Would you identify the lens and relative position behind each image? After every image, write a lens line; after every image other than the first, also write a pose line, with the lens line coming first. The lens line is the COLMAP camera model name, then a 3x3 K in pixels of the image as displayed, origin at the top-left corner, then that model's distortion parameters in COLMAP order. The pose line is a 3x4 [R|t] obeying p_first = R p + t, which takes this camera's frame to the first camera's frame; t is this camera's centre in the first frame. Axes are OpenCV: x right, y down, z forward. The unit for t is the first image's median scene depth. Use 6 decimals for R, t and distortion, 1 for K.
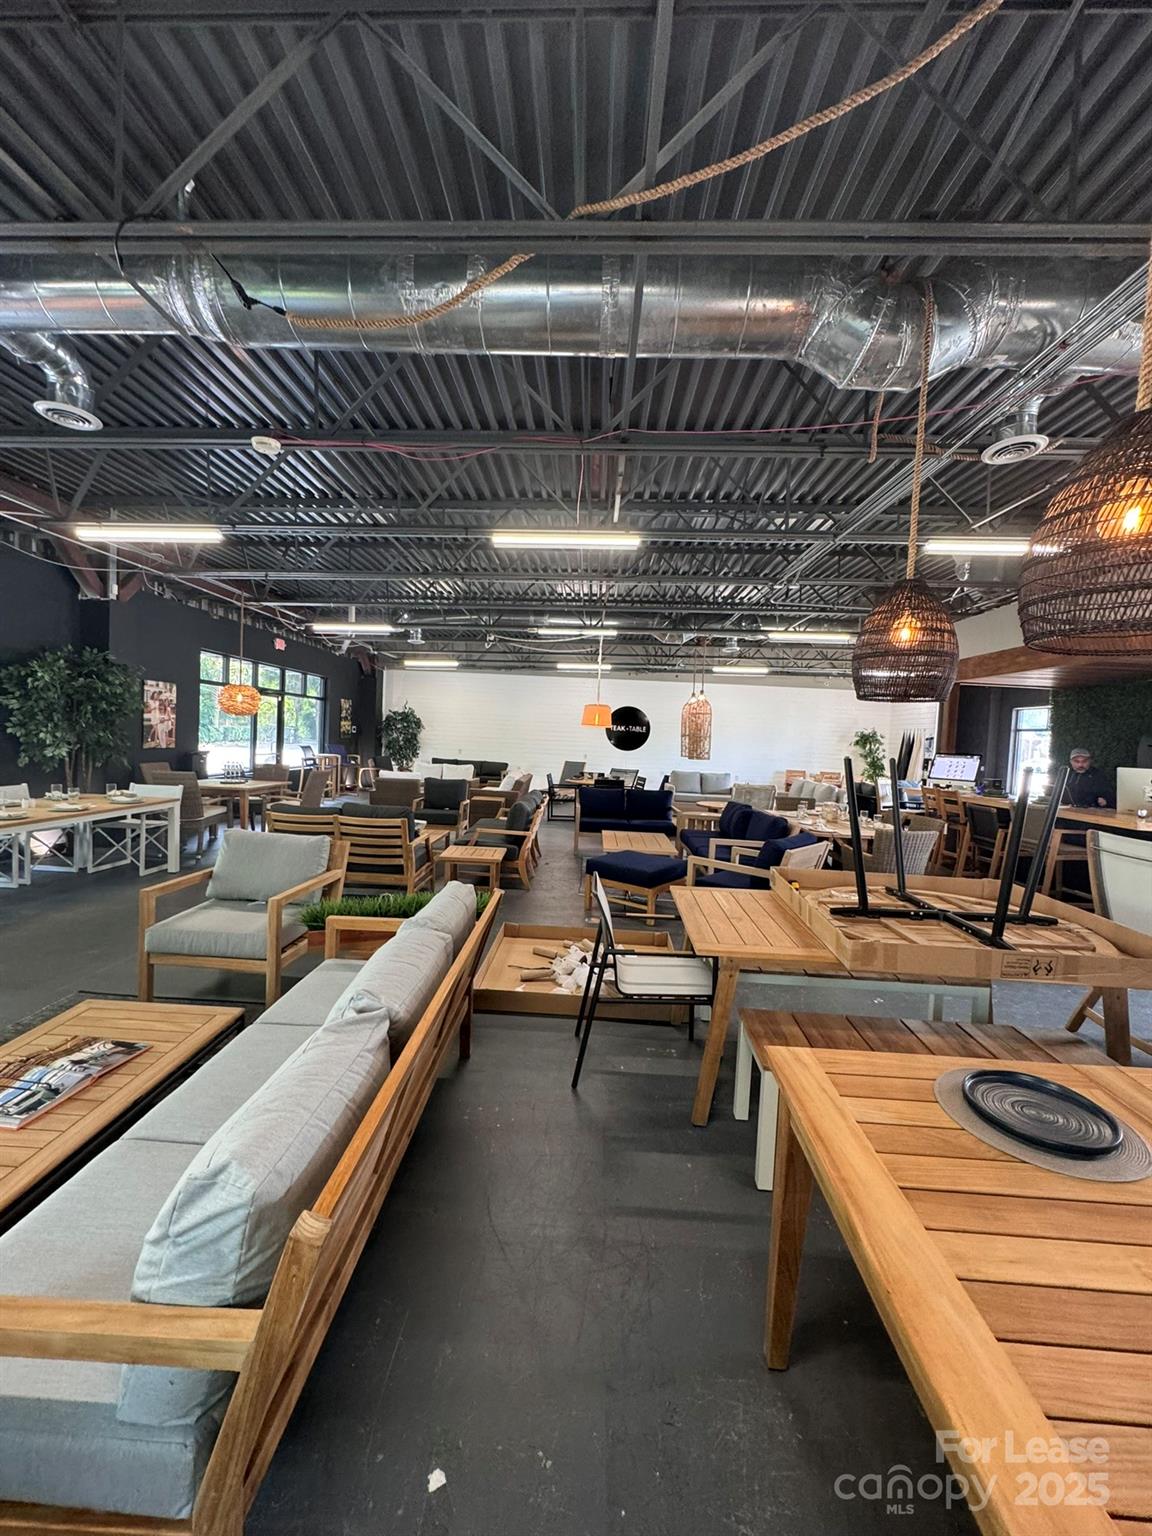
lens RADIAL K [[616.1, 0, 568.1], [0, 616.1, 760.8], [0, 0, 1]] dist [-0.002803, -0.000067]
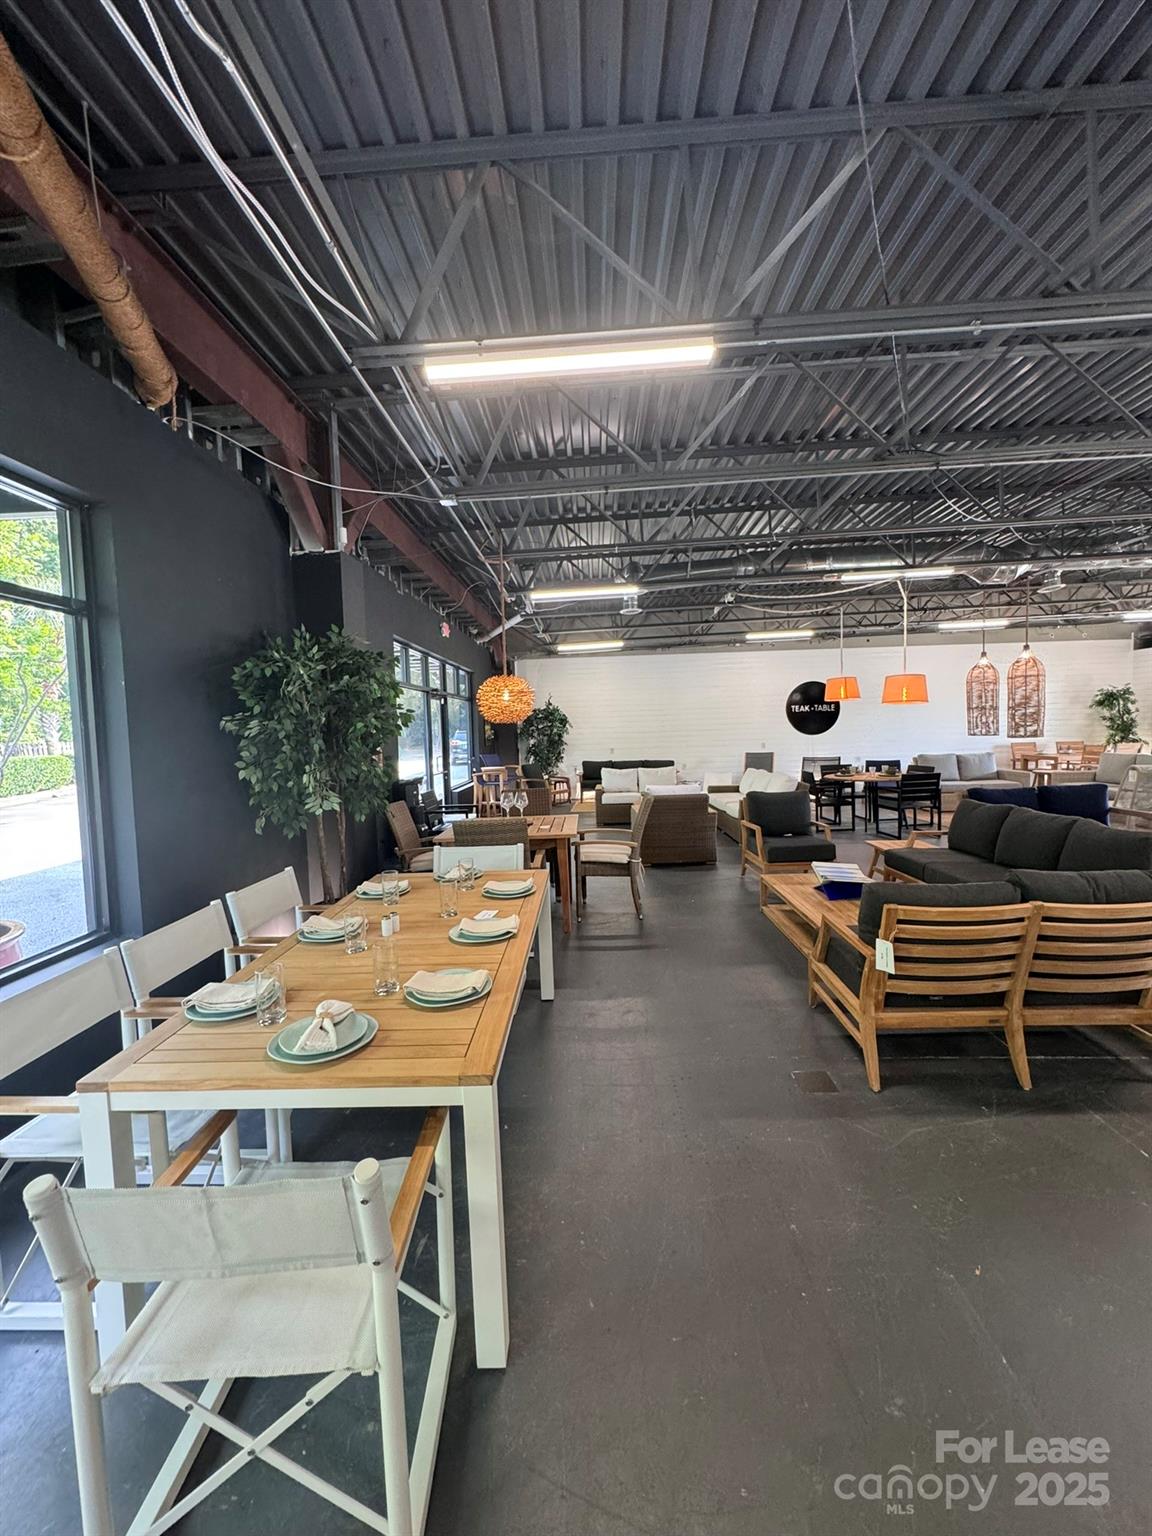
lens RADIAL K [[616.1, 0, 569.7], [0, 616.1, 759.3], [0, 0, 1]] dist [-0.002803, -0.000067]
pose [[0.997031, -0.076929, -0.003399, -0.309749], [0.076963, 0.996970, 0.011252, -0.024162], [0.002523, -0.011480, 0.999931, 0.219704]]
